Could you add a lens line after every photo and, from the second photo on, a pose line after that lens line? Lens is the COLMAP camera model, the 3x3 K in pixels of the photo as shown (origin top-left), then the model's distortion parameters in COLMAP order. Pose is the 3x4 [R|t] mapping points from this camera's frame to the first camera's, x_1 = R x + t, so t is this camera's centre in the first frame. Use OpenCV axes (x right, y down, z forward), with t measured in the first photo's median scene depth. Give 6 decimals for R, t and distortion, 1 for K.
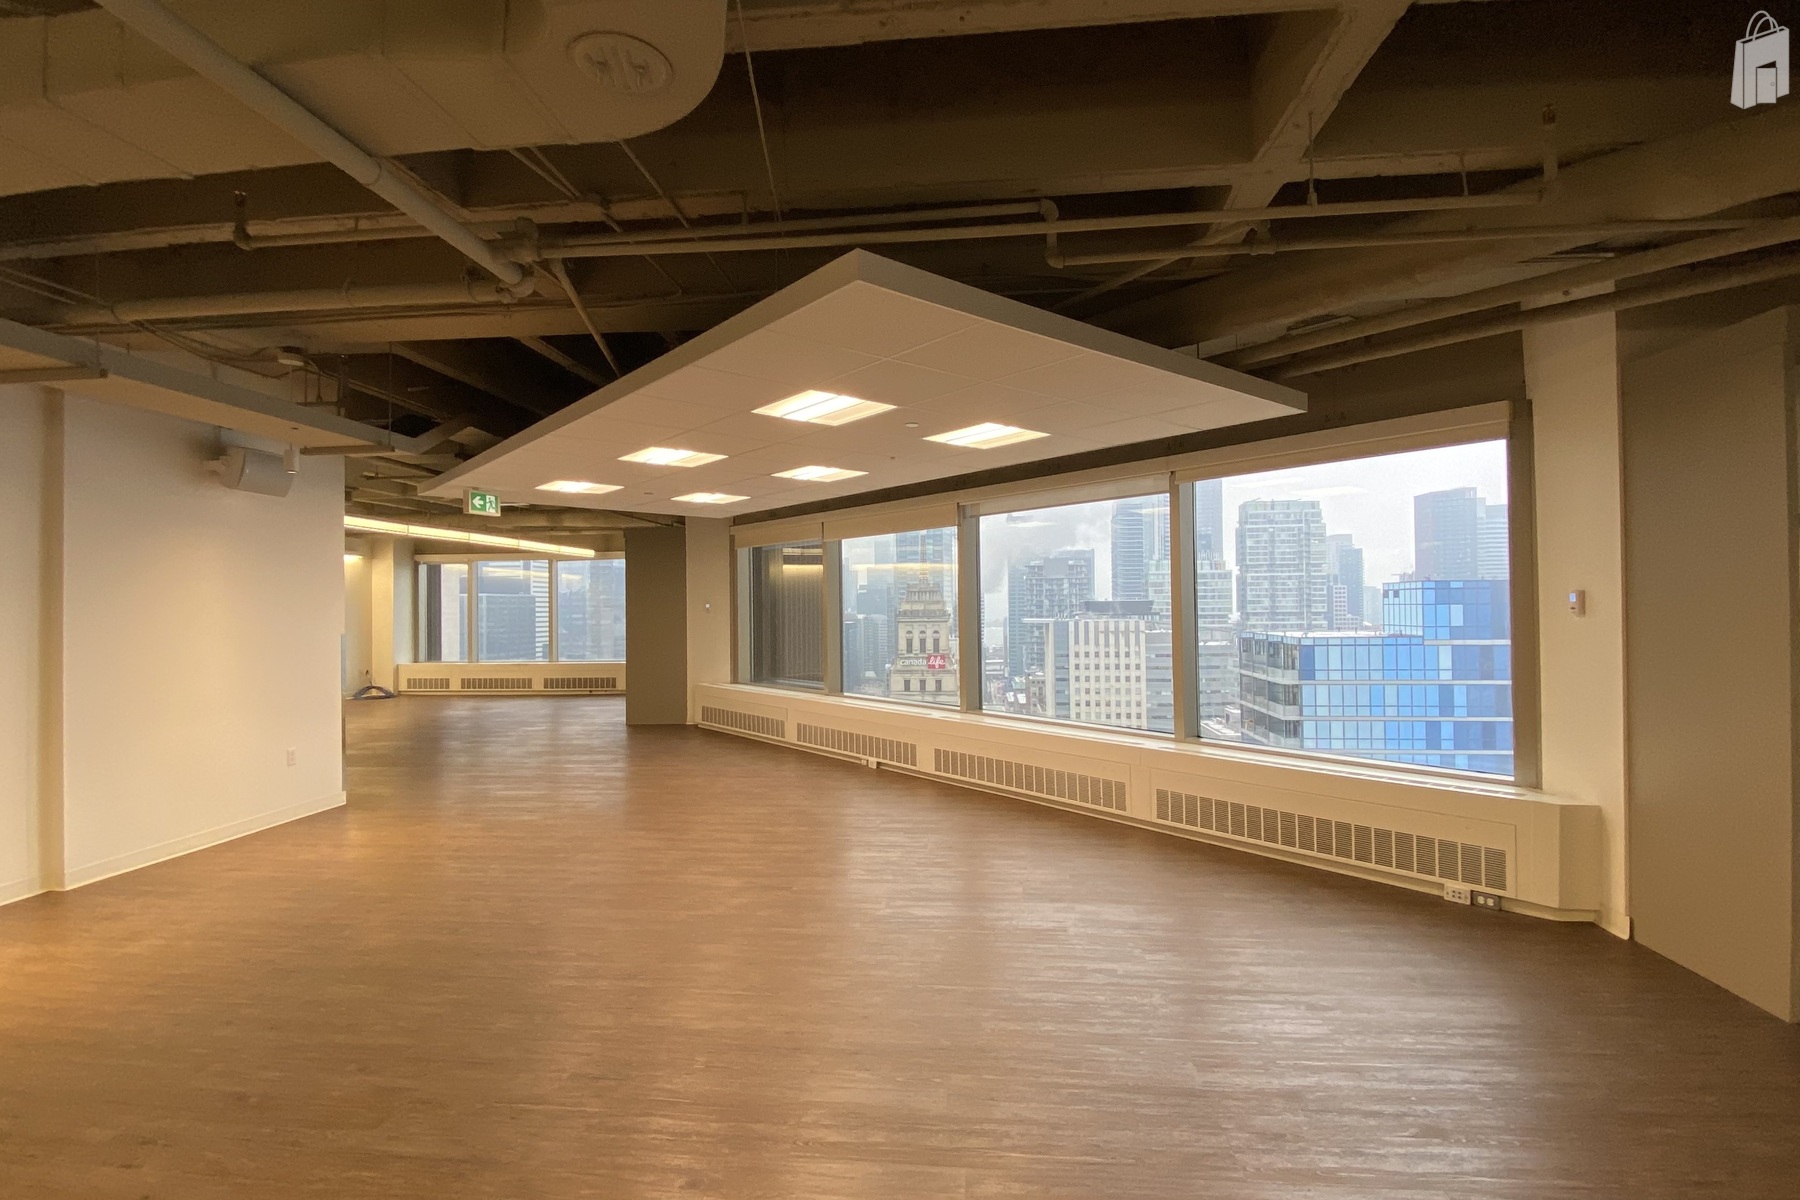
lens RADIAL K [[878.4, 0, 869.0], [0, 878.4, 594.2], [0, 0, 1]] dist [0.066462, -0.091530]
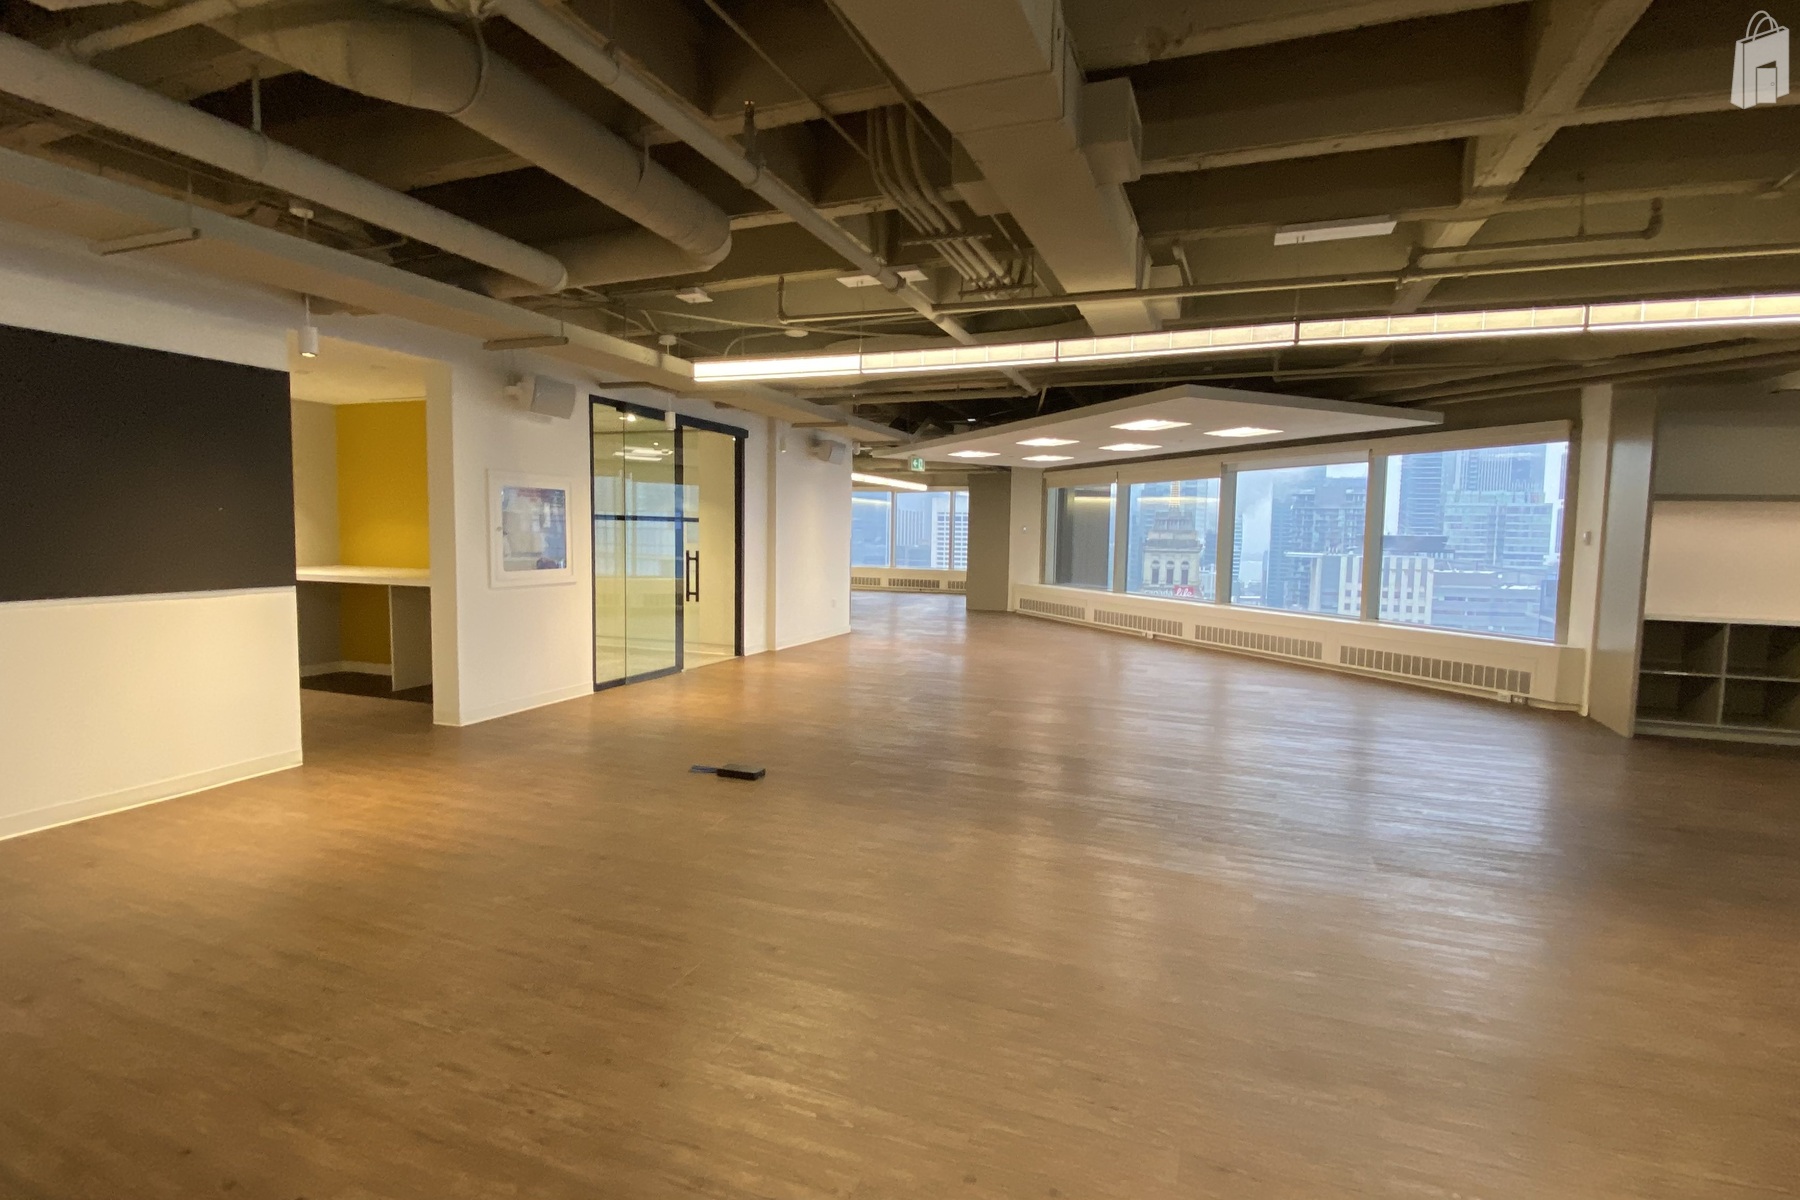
lens RADIAL K [[878.4, 0, 869.0], [0, 878.4, 594.2], [0, 0, 1]] dist [0.066462, -0.091530]
pose [[0.964138, 0.045439, -0.261481, -0.052520], [-0.023070, 0.995854, 0.087990, -0.000530], [0.264395, -0.078802, 0.961190, -0.451671]]
